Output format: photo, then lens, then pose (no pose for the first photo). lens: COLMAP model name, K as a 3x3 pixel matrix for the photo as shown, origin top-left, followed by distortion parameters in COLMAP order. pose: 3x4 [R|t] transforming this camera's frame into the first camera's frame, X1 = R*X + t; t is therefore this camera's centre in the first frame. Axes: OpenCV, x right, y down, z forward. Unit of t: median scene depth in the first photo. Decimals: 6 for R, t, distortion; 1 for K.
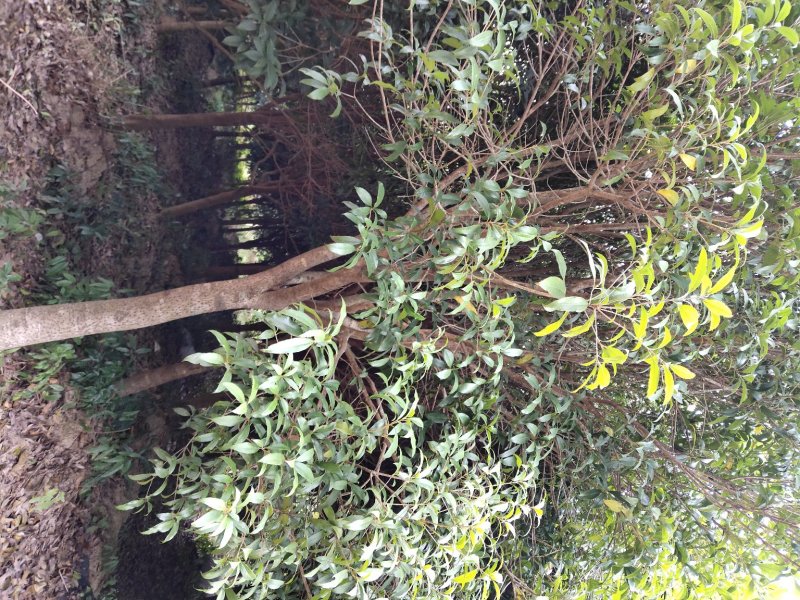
lens RADIAL K [[592.2, 0, 394.0], [0, 592.2, 302.3], [0, 0, 1]] dist [-0.001010, -0.043423]
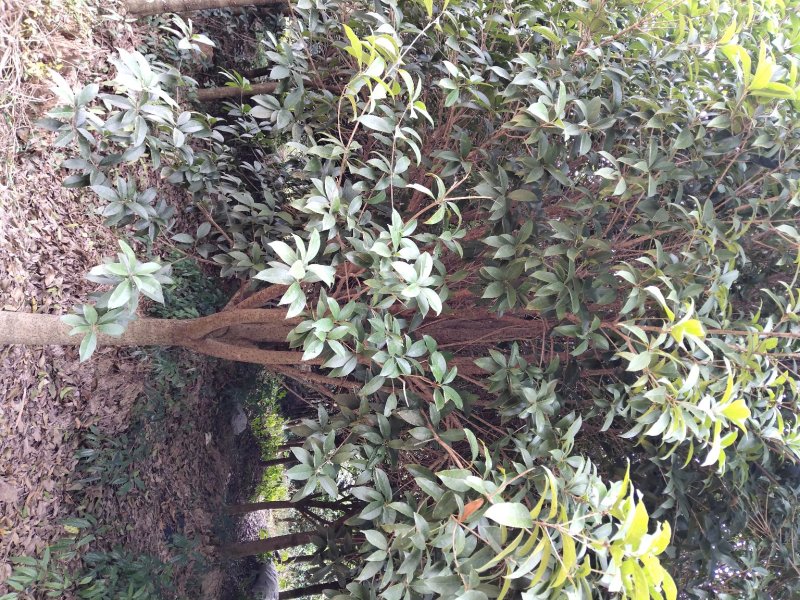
lens RADIAL K [[592.2, 0, 400.5], [0, 592.2, 298.1], [0, 0, 1]] dist [-0.001010, -0.043423]
pose [[0.997243, 0.033437, -0.066248, -0.059160], [-0.020627, 0.982453, 0.185369, -0.602699], [0.071284, -0.183491, 0.980433, 0.219148]]
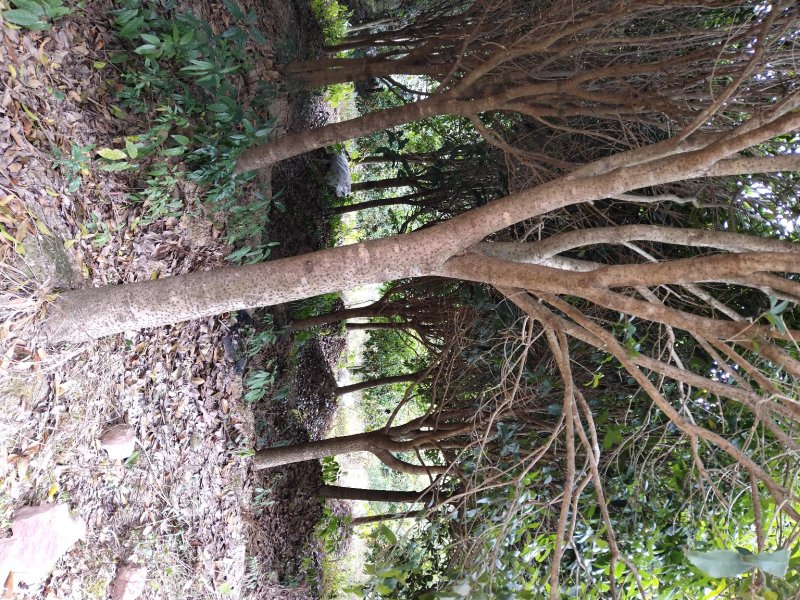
lens RADIAL K [[592.2, 0, 403.3], [0, 592.2, 305.3], [0, 0, 1]] dist [-0.001010, -0.043423]
pose [[0.984875, 0.126521, -0.118378, -0.109201], [-0.008257, 0.716715, 0.697318, -0.275789], [0.173069, -0.685793, 0.706919, 0.292309]]
